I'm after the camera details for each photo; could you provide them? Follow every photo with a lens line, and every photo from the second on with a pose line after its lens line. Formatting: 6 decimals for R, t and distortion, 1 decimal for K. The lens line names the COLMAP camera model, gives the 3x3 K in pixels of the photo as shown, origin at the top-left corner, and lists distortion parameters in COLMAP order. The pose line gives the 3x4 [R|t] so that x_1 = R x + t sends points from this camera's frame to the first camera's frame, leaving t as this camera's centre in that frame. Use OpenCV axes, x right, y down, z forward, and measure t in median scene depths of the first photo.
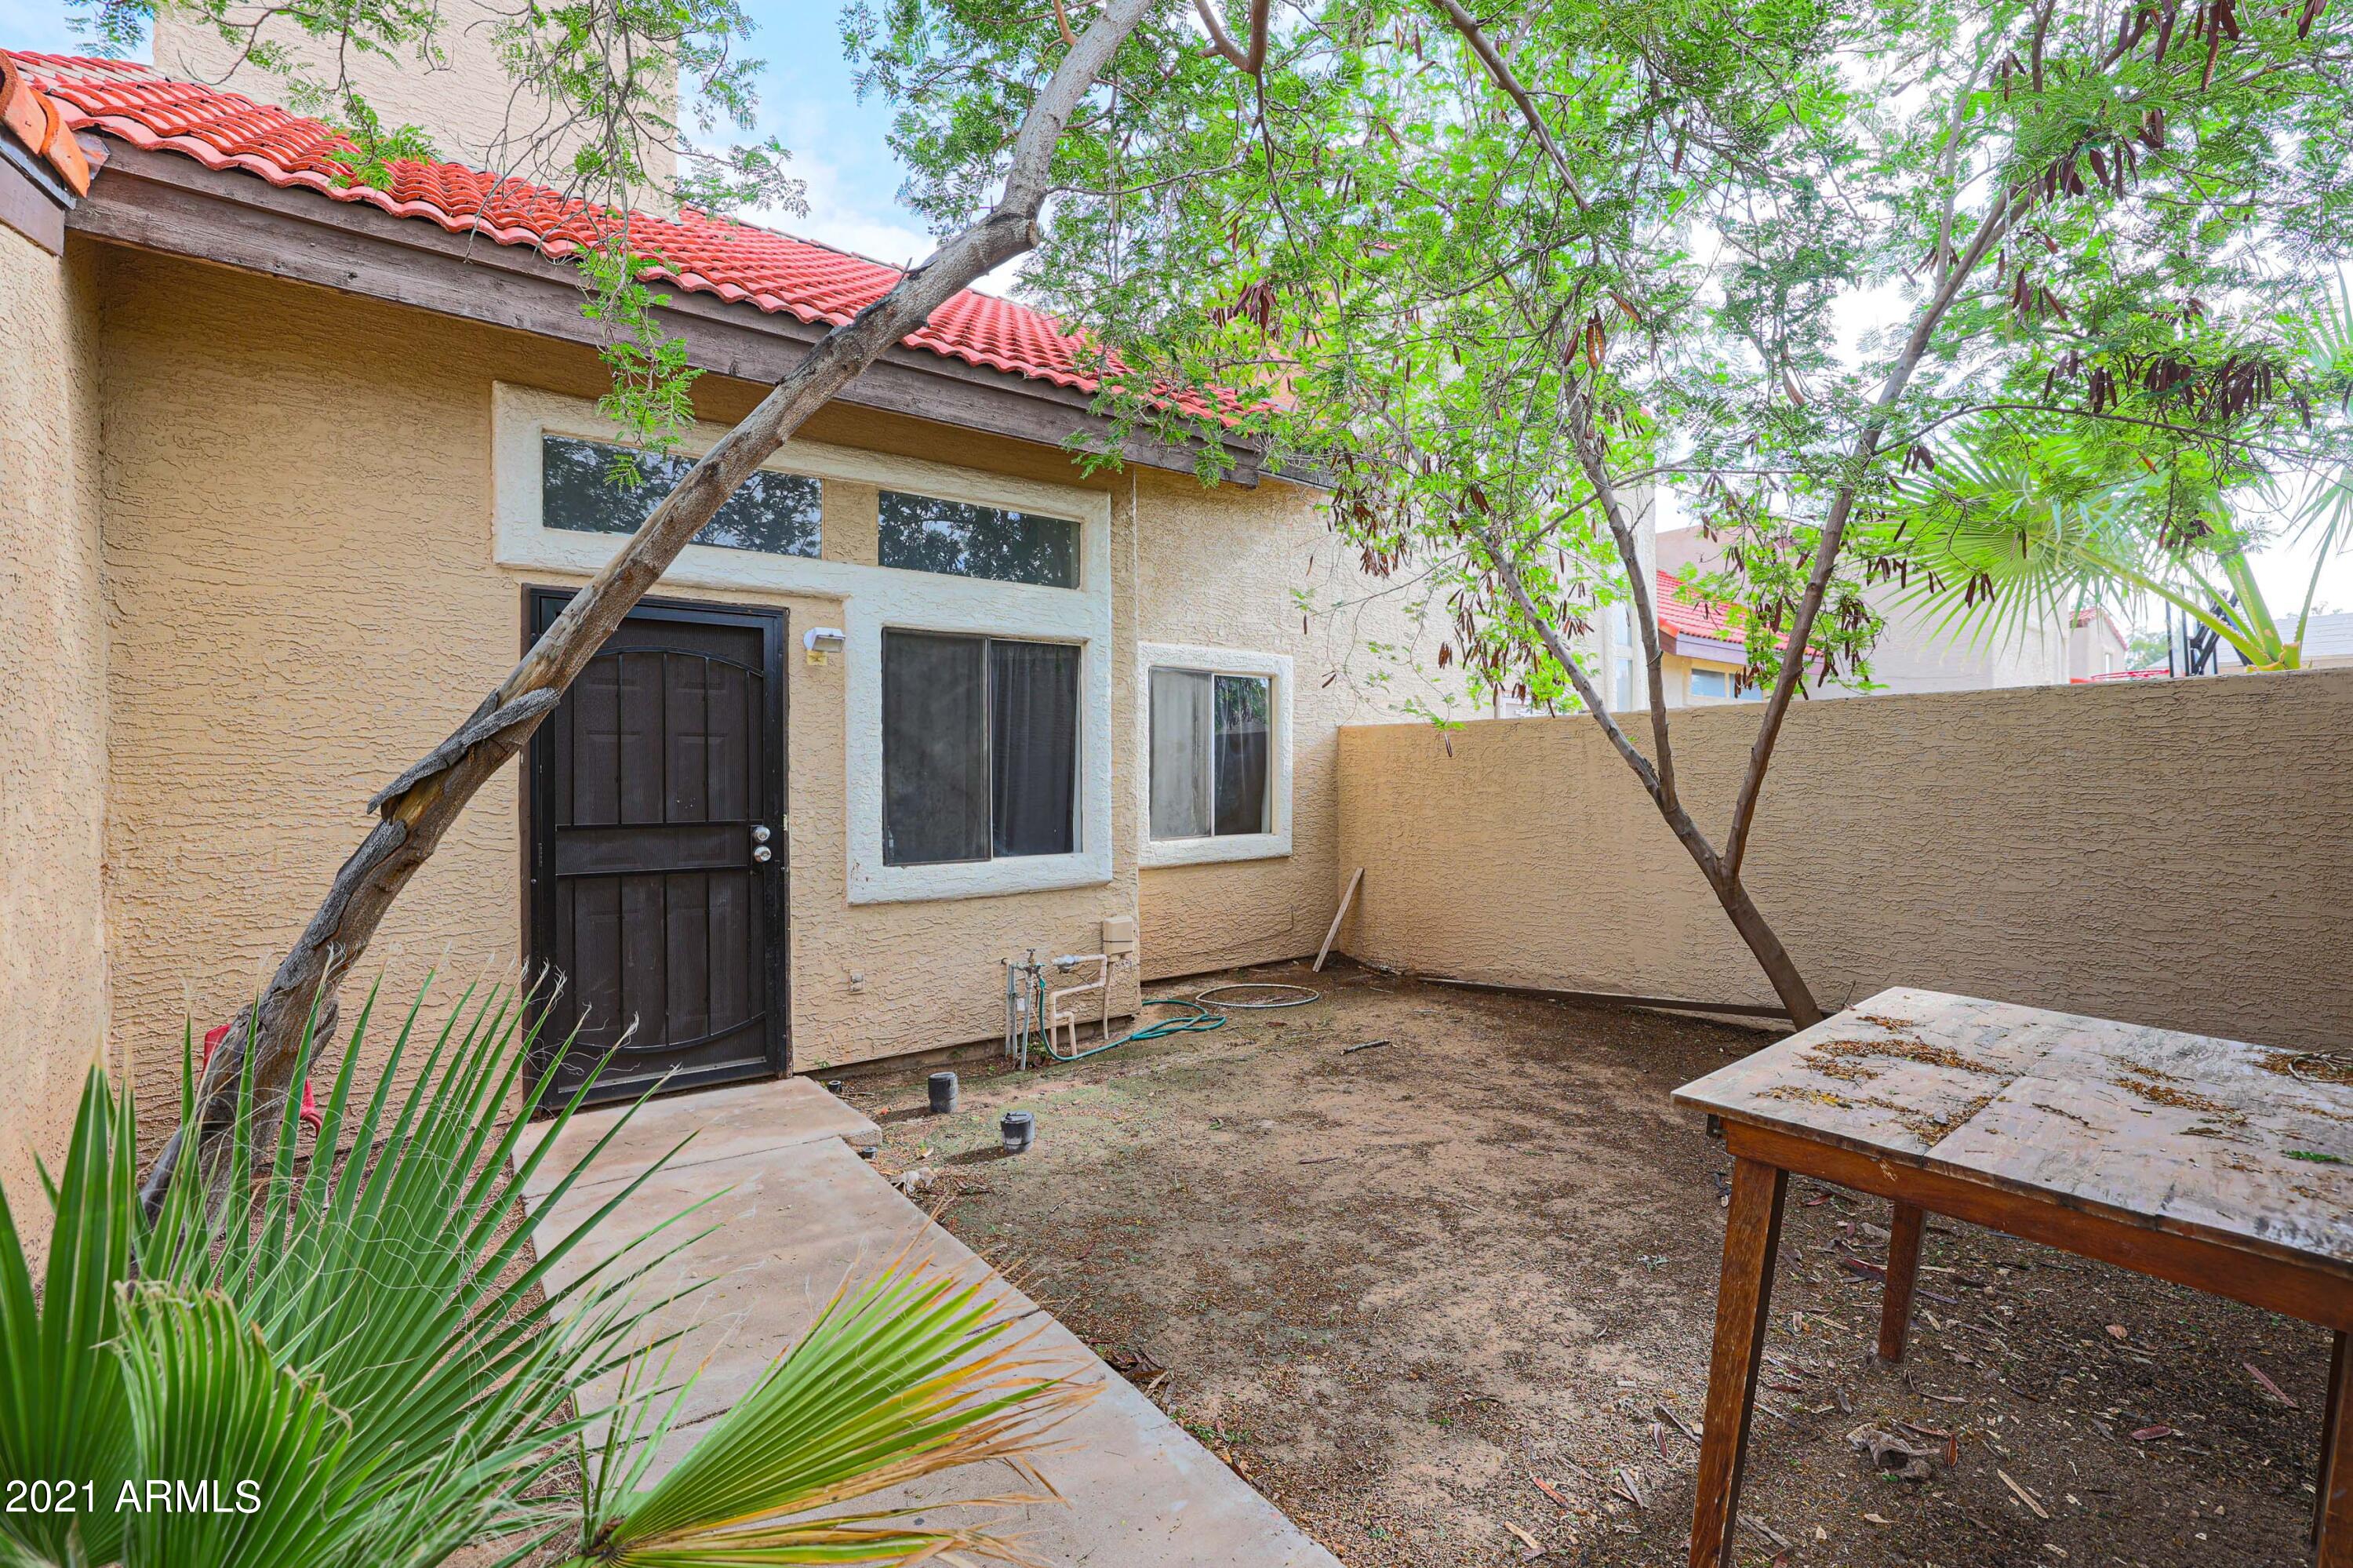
lens RADIAL K [[1044.6, 0, 1188.1], [0, 1044.6, 806.0], [0, 0, 1]] dist [-0.043705, -0.000052]
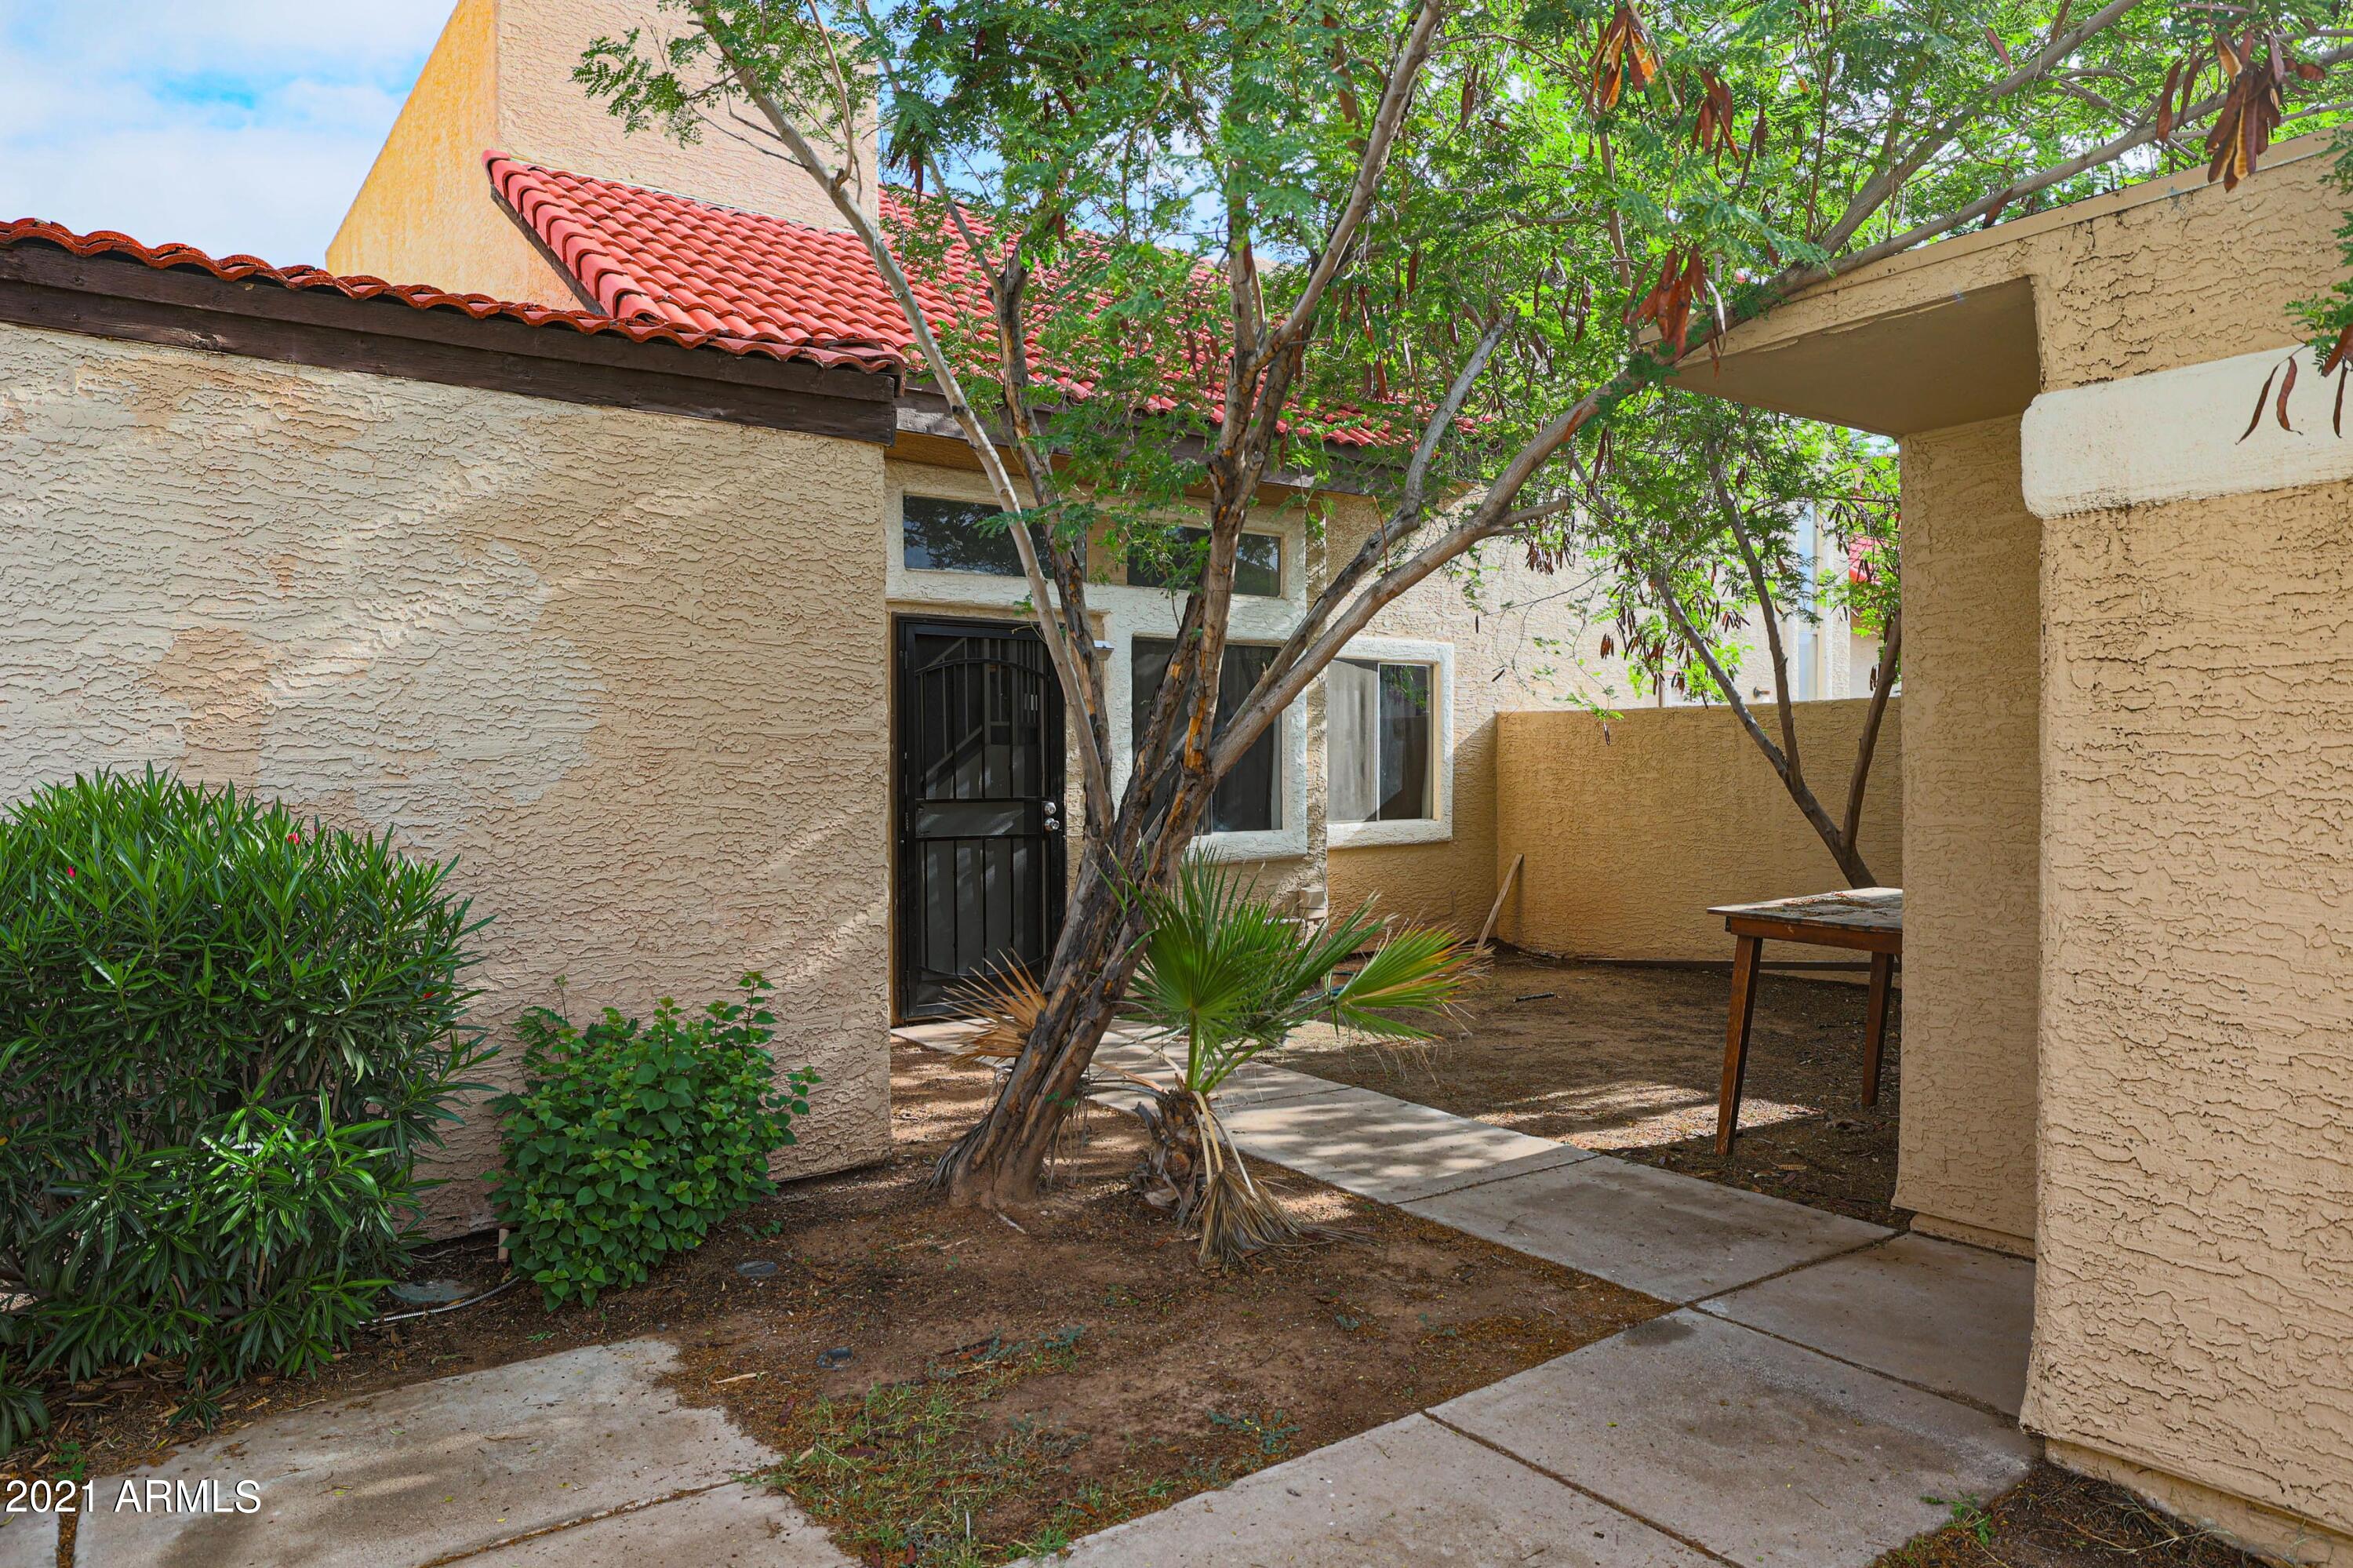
lens RADIAL K [[1471.0, 0, 1173.4], [0, 1471.0, 839.8], [0, 0, 1]] dist [-0.030527, 0.001881]
pose [[0.998930, 0.001886, -0.046217, -0.121986], [-0.000897, 0.999770, 0.021408, 0.018151], [0.046247, -0.021344, 0.998702, -0.507580]]
